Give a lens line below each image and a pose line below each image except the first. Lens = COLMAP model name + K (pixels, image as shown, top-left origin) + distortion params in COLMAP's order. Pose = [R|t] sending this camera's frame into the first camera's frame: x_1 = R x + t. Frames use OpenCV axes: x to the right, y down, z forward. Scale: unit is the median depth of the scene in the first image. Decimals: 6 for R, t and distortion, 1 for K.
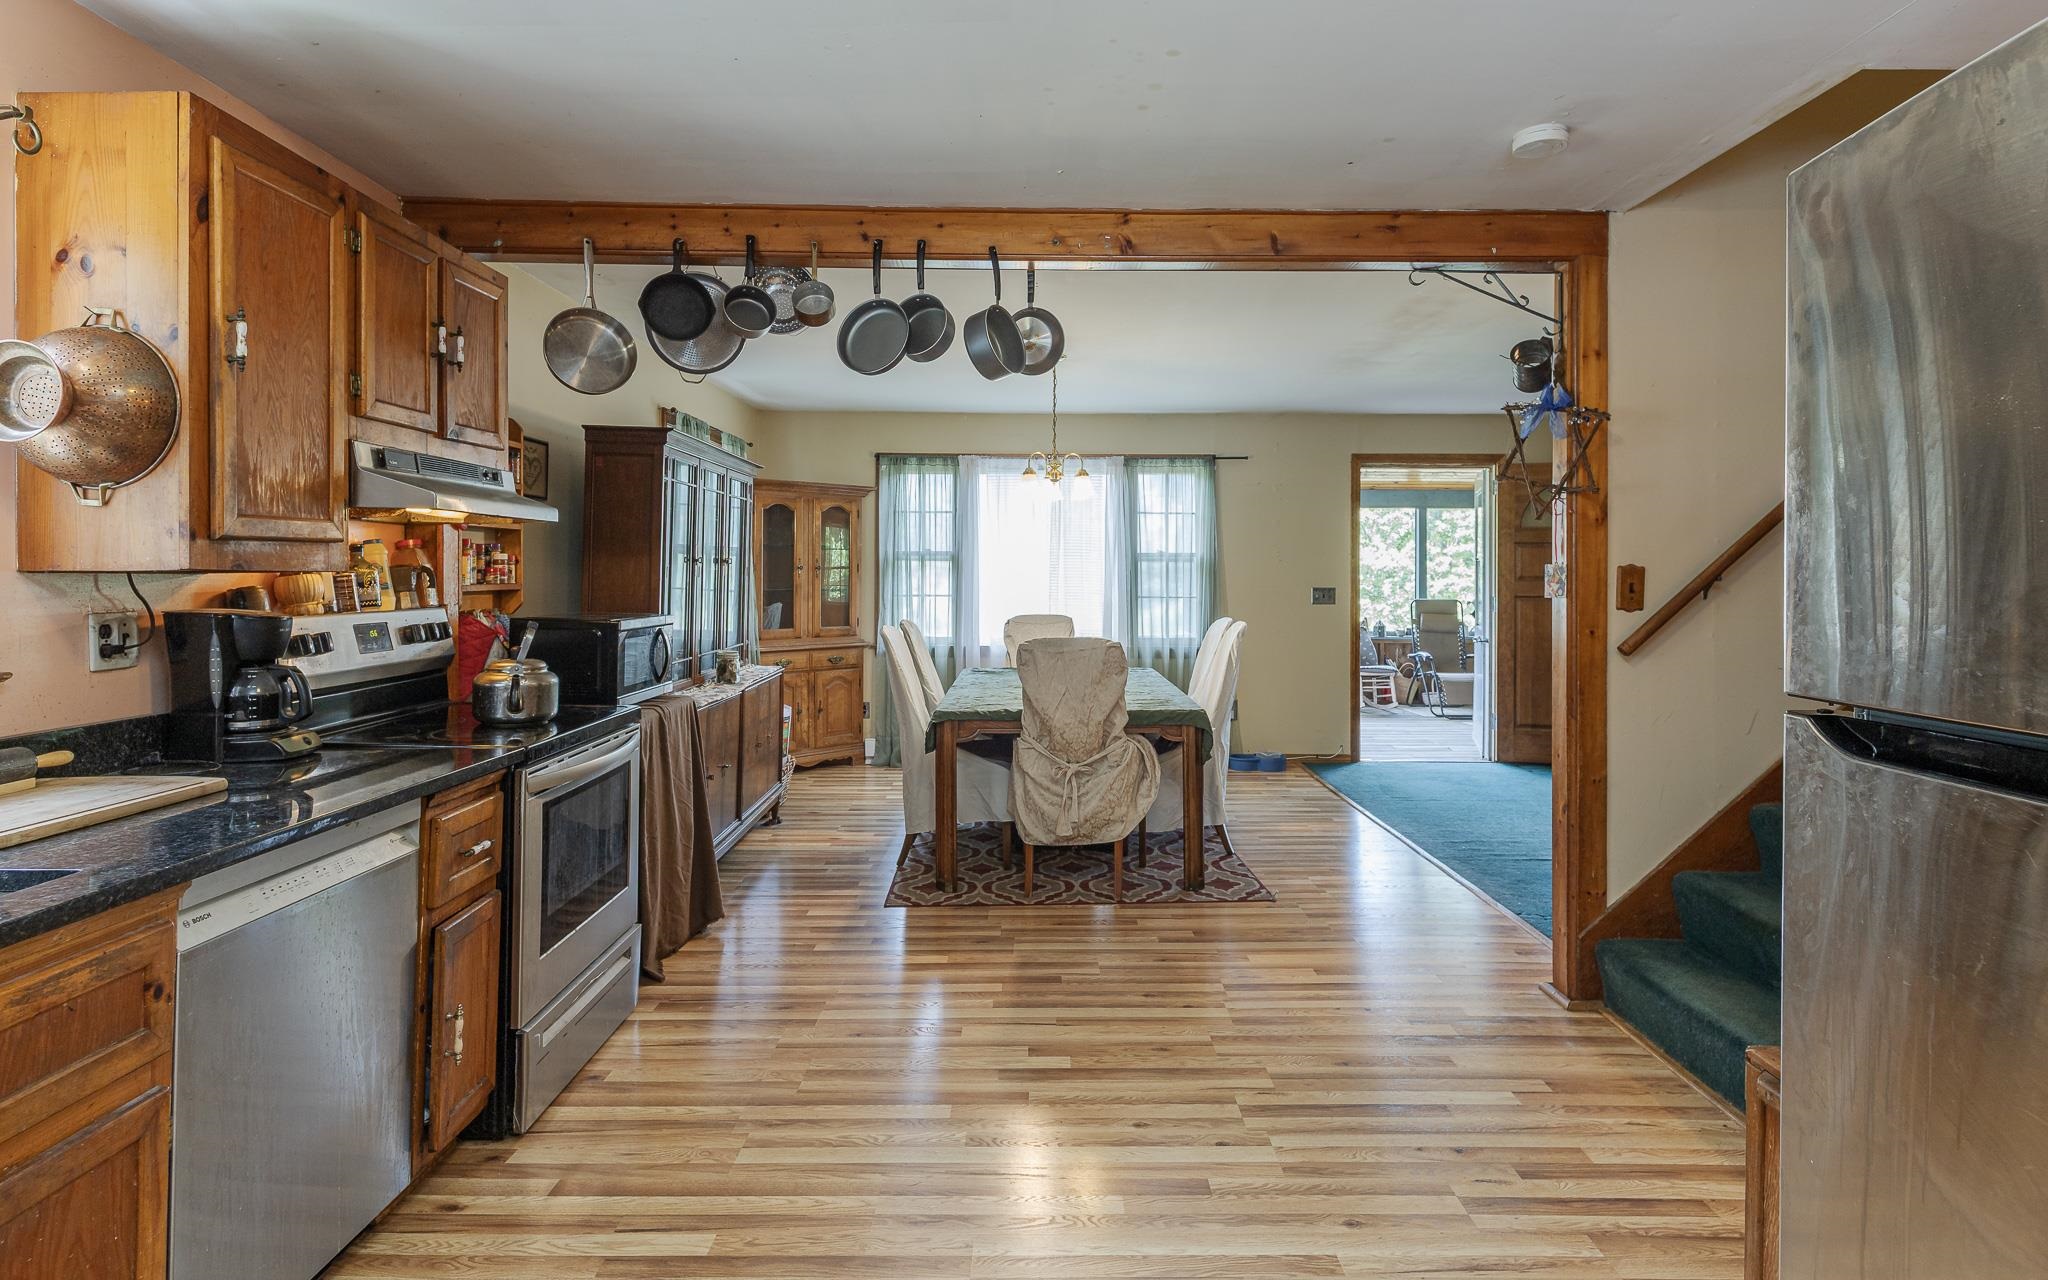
lens RADIAL K [[1115.4, 0, 1027.0], [0, 1115.4, 578.3], [0, 0, 1]] dist [-0.000704, -0.000085]
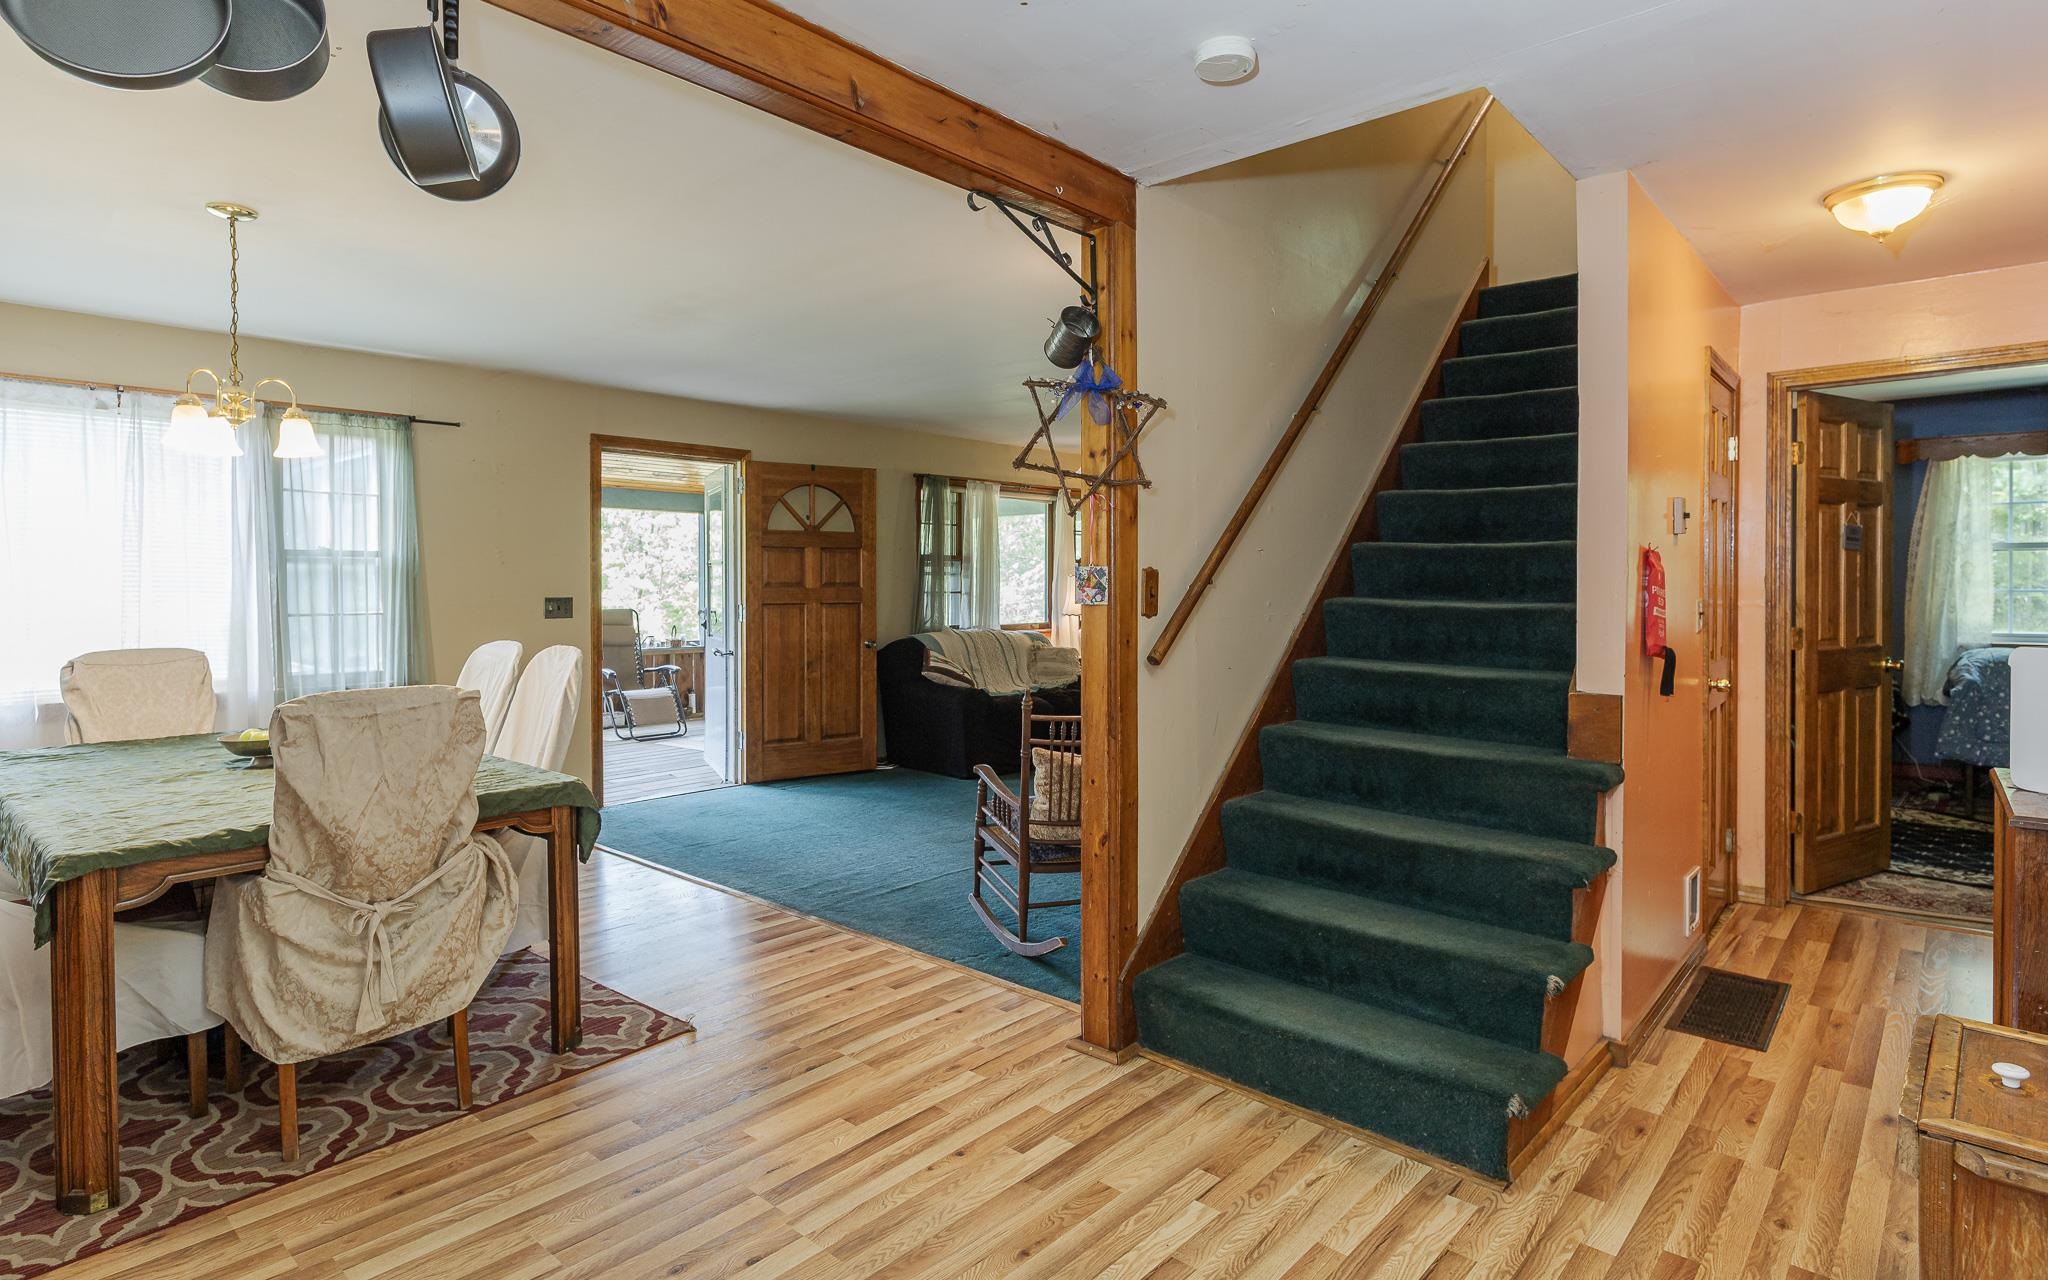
lens RADIAL K [[1097.4, 0, 1041.8], [0, 1097.4, 596.3], [0, 0, 1]] dist [-0.001829, 0.000174]
pose [[0.654741, -0.013023, 0.755741, -0.163460], [0.006022, 0.999910, 0.012014, 0.000325], [-0.755829, -0.003315, 0.654761, 0.359089]]
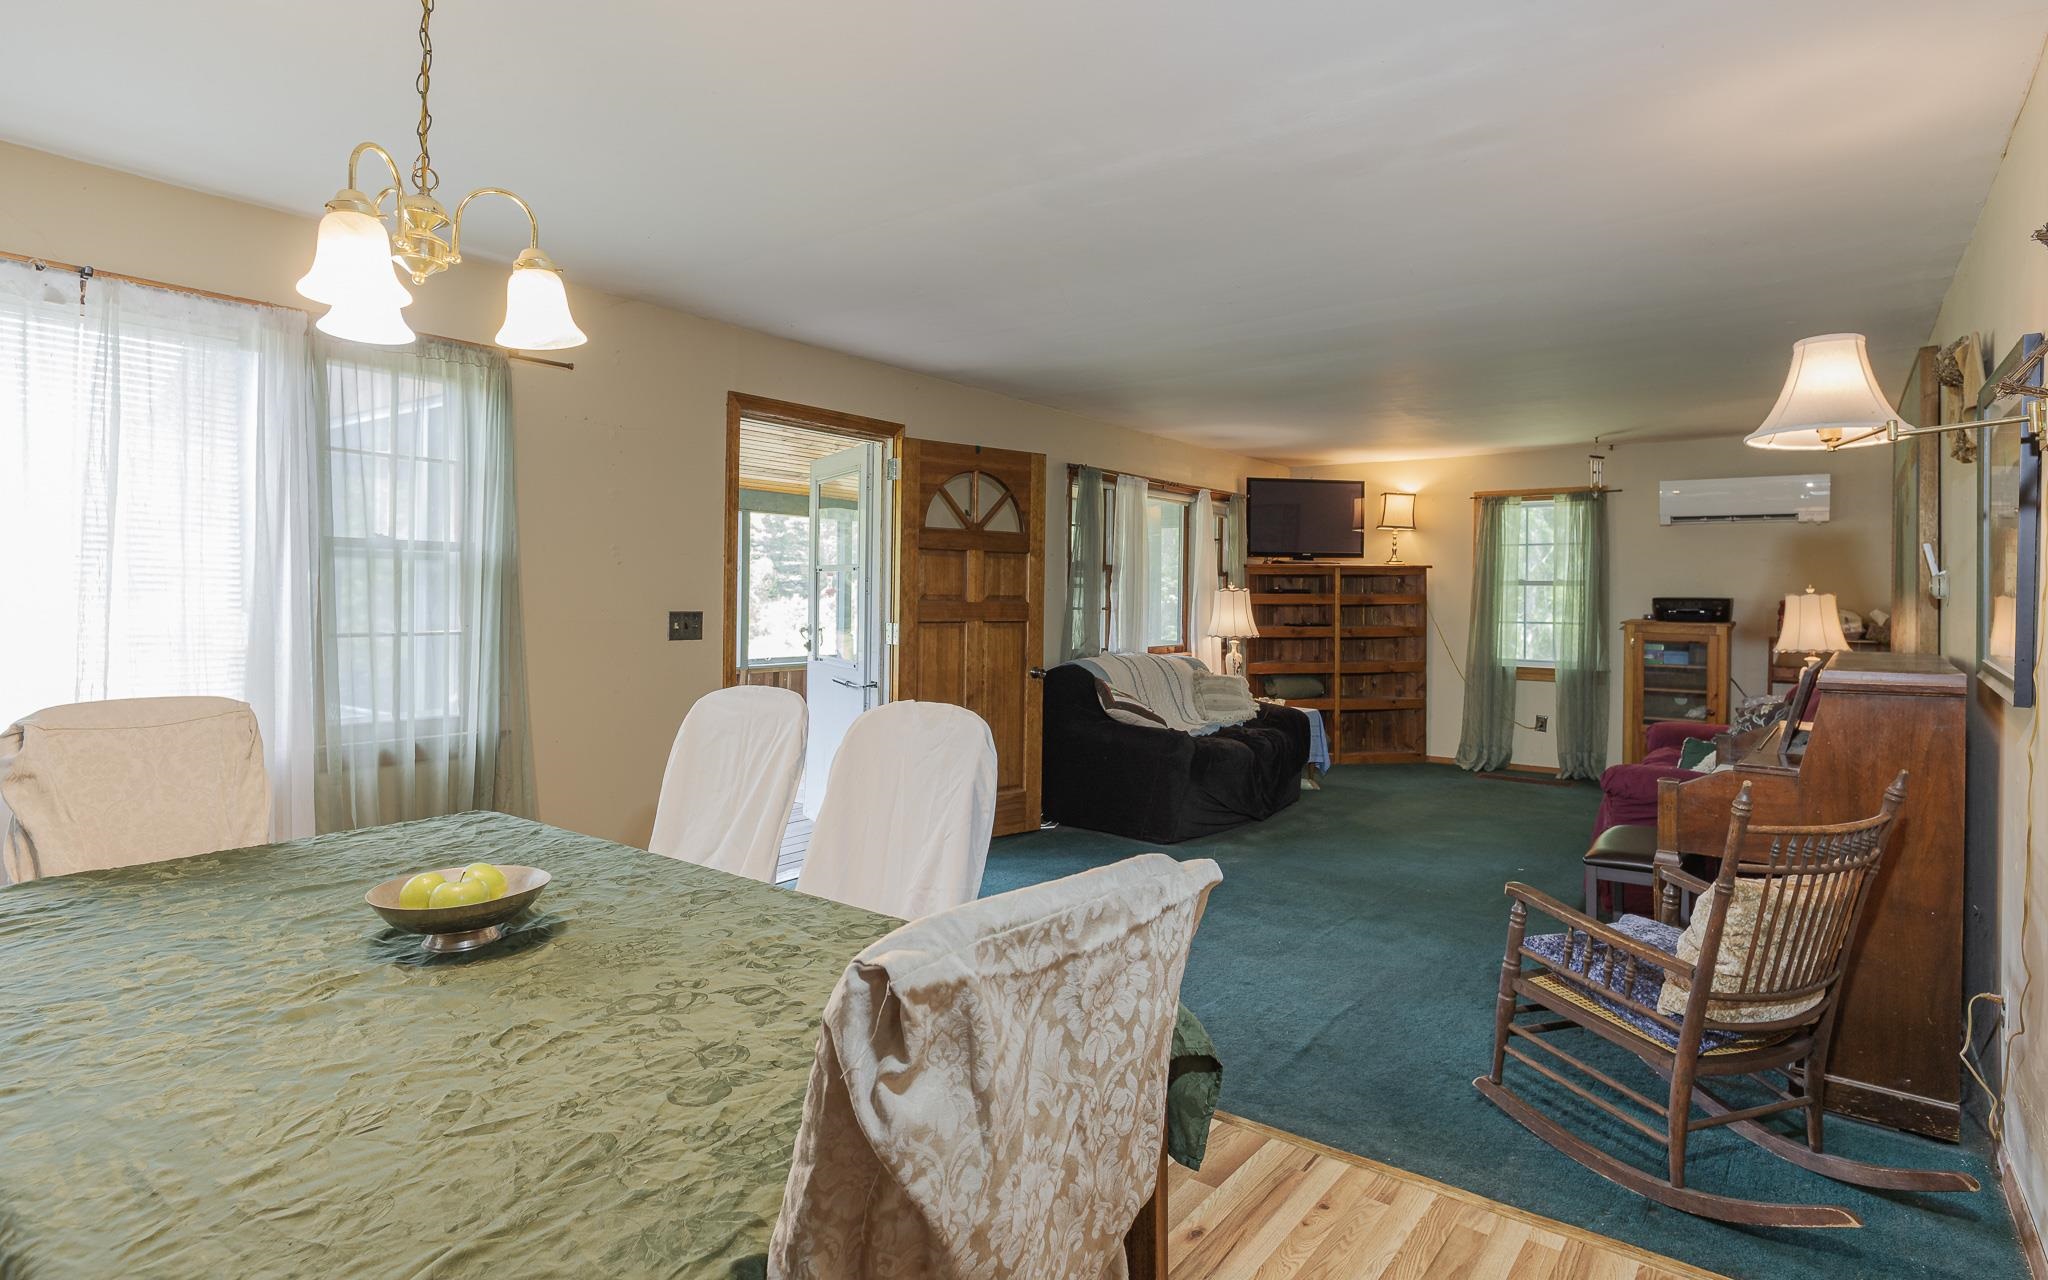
lens RADIAL K [[1102.2, 0, 1073.3], [0, 1102.2, 596.3], [0, 0, 1]] dist [0.000631, 0.000738]
pose [[0.587580, 0.004135, 0.809155, -0.134988], [-0.006929, 0.999976, -0.000079, -0.001896], [-0.809136, -0.005560, 0.587595, 0.796042]]
